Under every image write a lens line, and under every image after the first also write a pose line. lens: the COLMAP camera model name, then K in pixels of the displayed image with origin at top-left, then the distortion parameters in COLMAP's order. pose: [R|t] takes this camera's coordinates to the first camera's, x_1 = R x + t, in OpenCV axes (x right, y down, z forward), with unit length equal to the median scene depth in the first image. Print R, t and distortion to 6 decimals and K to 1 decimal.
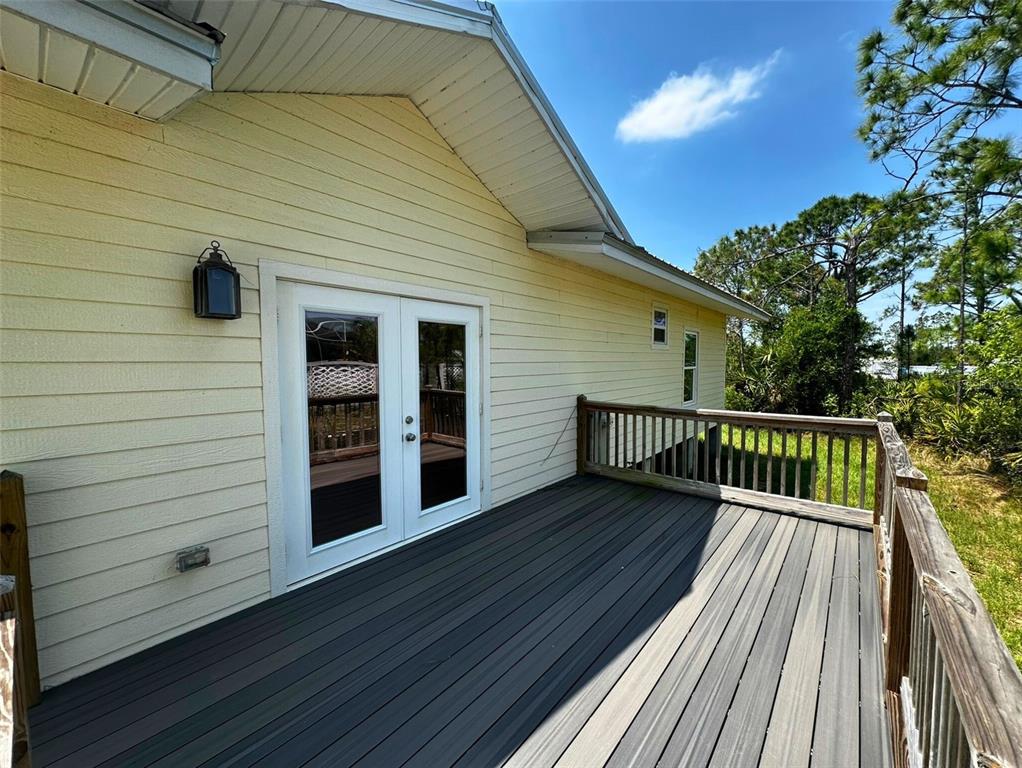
lens RADIAL K [[409.0, 0, 511.0], [0, 409.0, 384.0], [0, 0, 1]] dist [-0.002197, 0.000318]
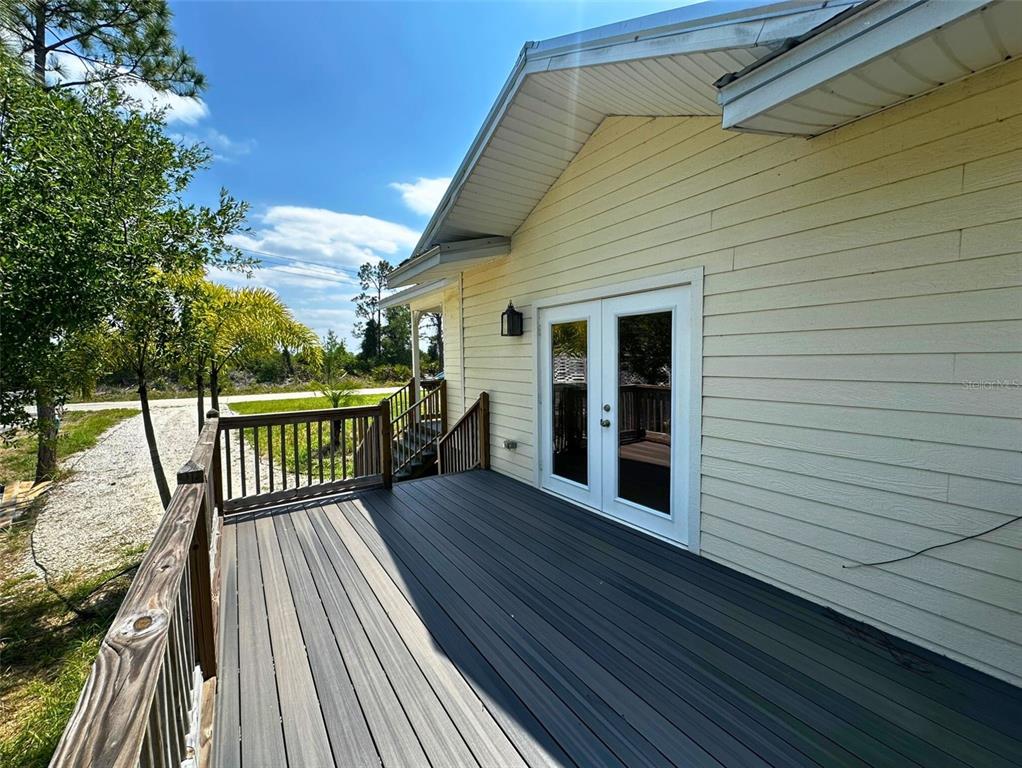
lens RADIAL K [[409.0, 0, 511.0], [0, 409.0, 384.0], [0, 0, 1]] dist [-0.002197, 0.000318]
pose [[-0.264108, 0.069299, -0.962000, 0.886321], [-0.040188, 0.995759, 0.082764, -0.058993], [0.963655, 0.060519, -0.260203, 1.034018]]
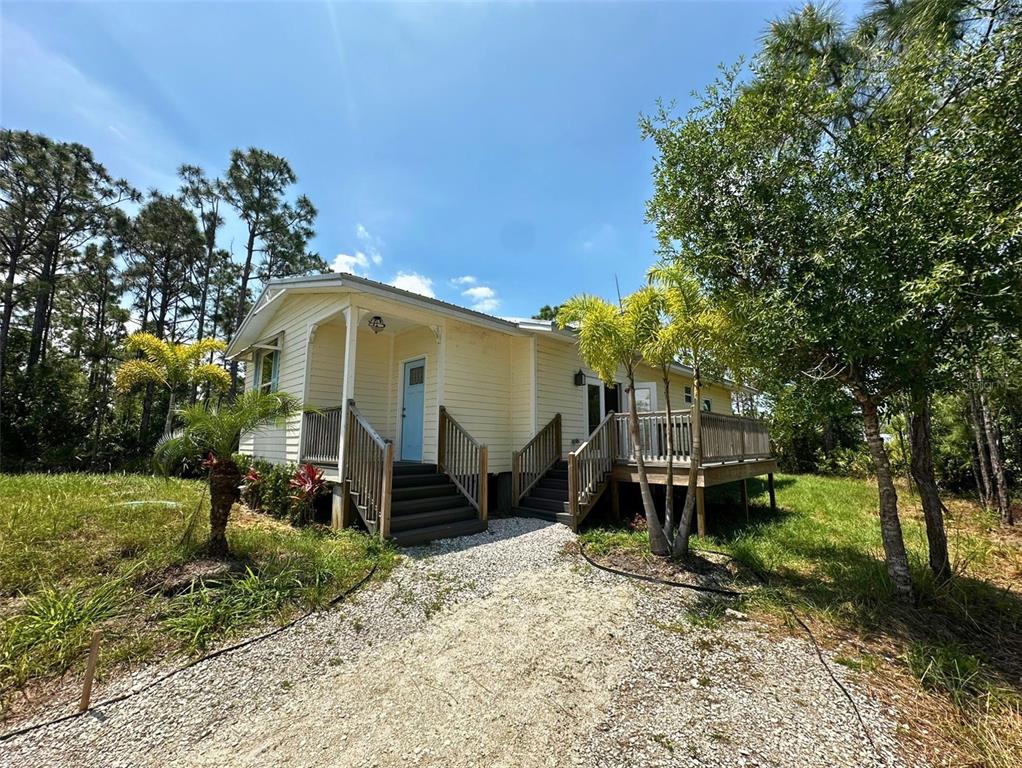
lens RADIAL K [[409.0, 0, 511.0], [0, 409.0, 384.0], [0, 0, 1]] dist [-0.002197, 0.000318]
pose [[0.996896, -0.000907, -0.078728, -0.736633], [-0.014456, 0.980826, -0.194350, 0.448556], [0.077395, 0.194885, 0.977768, -2.182730]]
